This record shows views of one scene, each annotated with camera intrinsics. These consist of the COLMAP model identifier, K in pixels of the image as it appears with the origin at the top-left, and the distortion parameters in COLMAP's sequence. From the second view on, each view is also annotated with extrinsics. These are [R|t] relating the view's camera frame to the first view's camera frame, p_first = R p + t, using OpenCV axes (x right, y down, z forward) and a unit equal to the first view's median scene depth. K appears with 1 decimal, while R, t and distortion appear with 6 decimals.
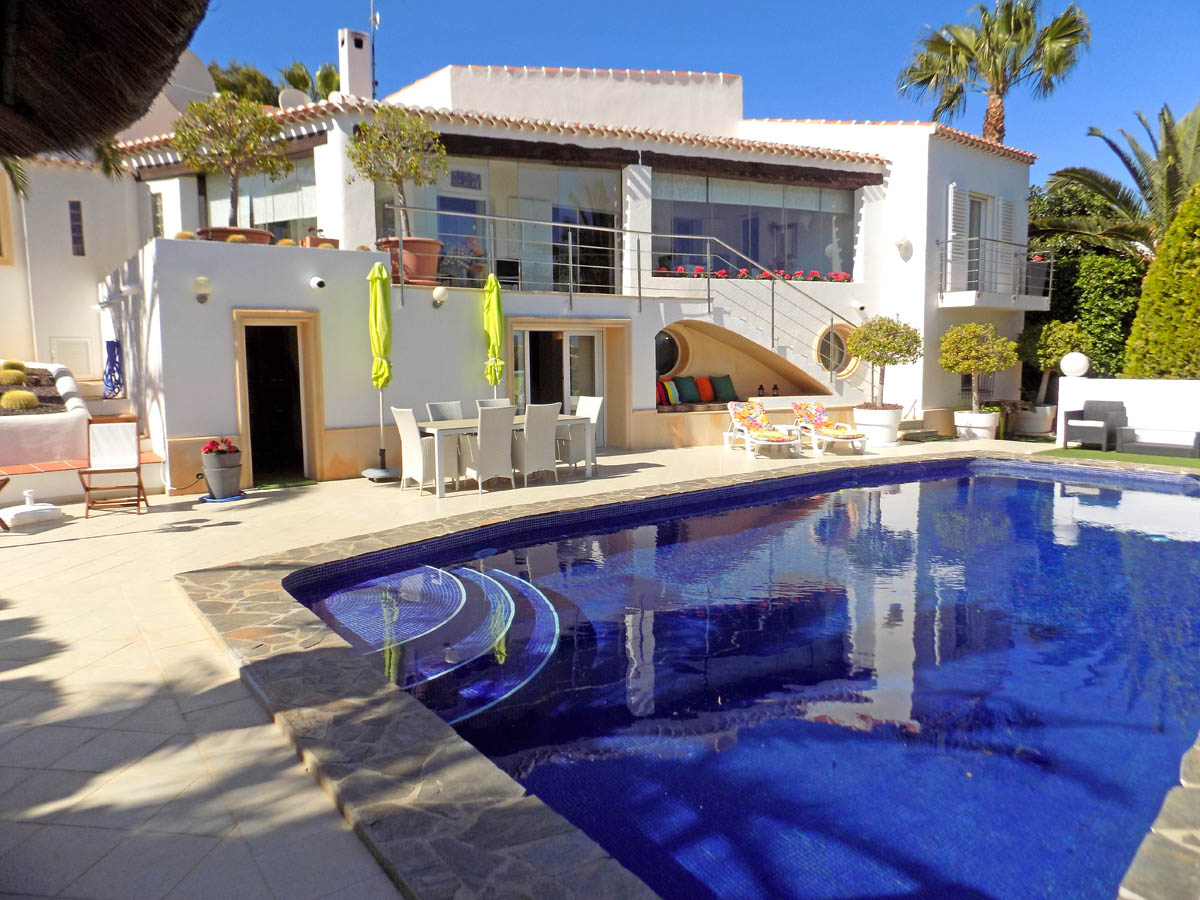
lens RADIAL K [[803.0, 0, 600.6], [0, 803.0, 448.7], [0, 0, 1]] dist [-0.044012, 0.032394]
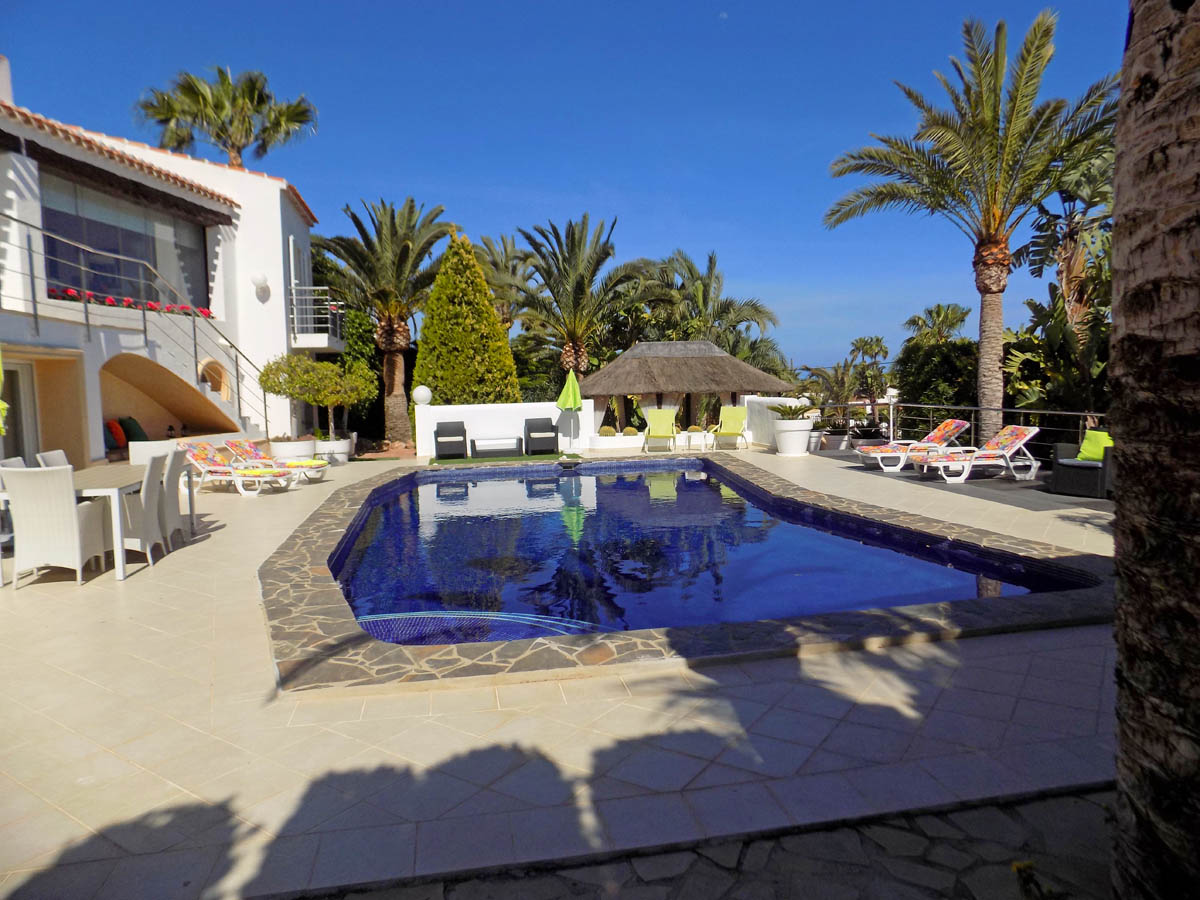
lens RADIAL K [[803.0, 0, 601.8], [0, 803.0, 453.1], [0, 0, 1]] dist [-0.044012, 0.032394]
pose [[0.430039, -0.081489, 0.899125, -0.445220], [0.125022, 0.991698, 0.030083, -0.015751], [-0.894112, 0.099474, 0.436657, 0.181088]]
